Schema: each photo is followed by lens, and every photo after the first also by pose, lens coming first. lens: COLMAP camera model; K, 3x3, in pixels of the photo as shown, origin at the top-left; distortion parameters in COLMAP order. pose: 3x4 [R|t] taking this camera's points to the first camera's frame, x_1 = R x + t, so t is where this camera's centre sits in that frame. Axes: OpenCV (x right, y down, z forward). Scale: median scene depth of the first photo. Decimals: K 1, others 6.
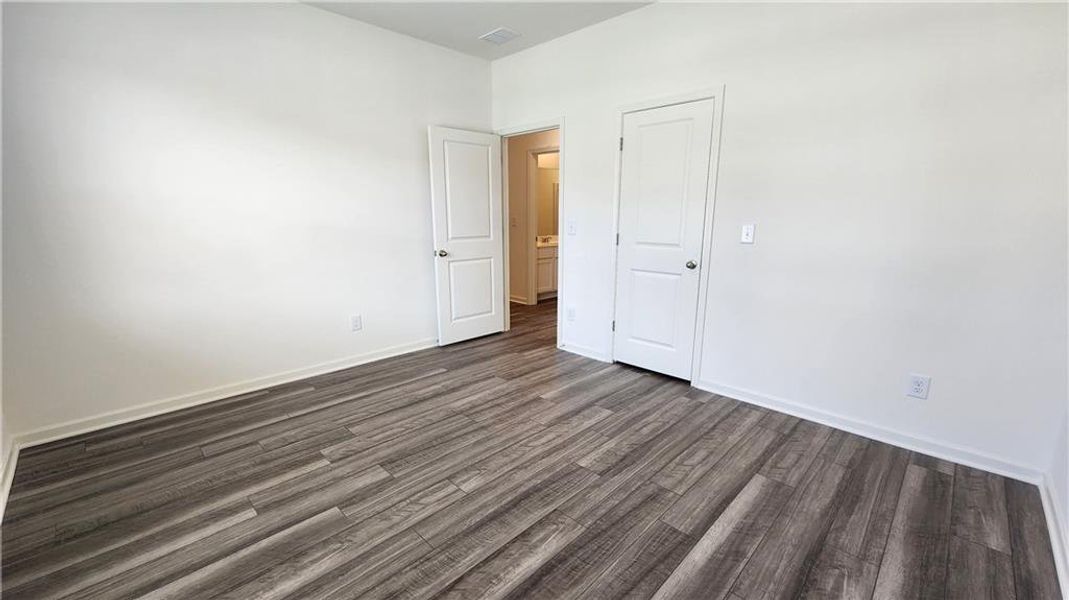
lens RADIAL K [[437.8, 0, 529.4], [0, 437.8, 307.1], [0, 0, 1]] dist [0.000098, -0.000786]
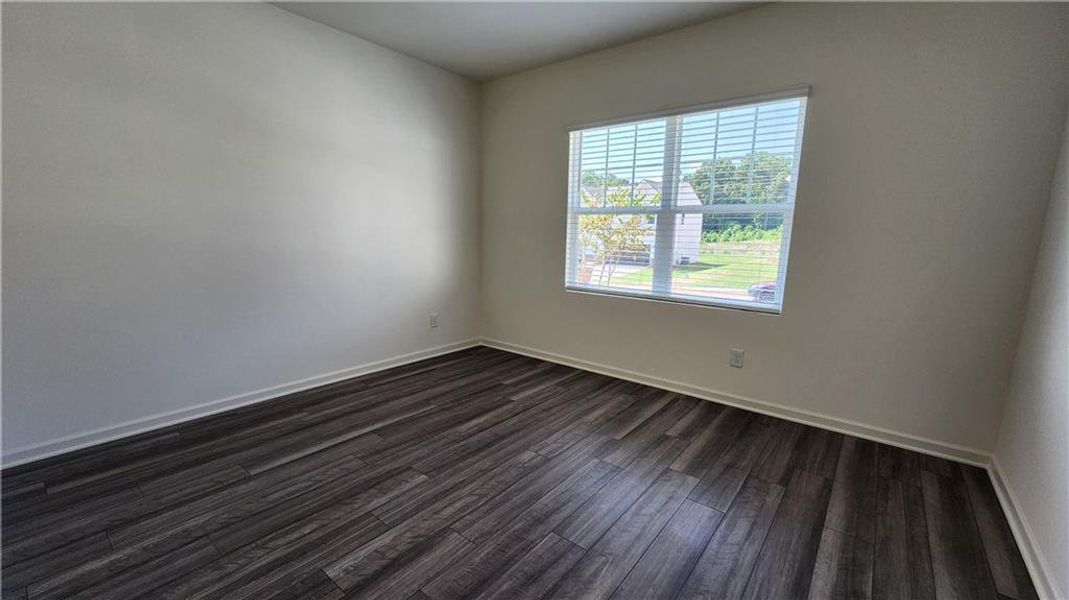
lens RADIAL K [[437.8, 0, 529.4], [0, 437.8, 307.1], [0, 0, 1]] dist [0.000098, -0.000786]
pose [[-0.994898, -0.002451, -0.100858, -0.018186], [-0.040403, 0.925718, 0.376049, -0.387600], [0.092445, 0.378206, -0.921094, 1.838572]]
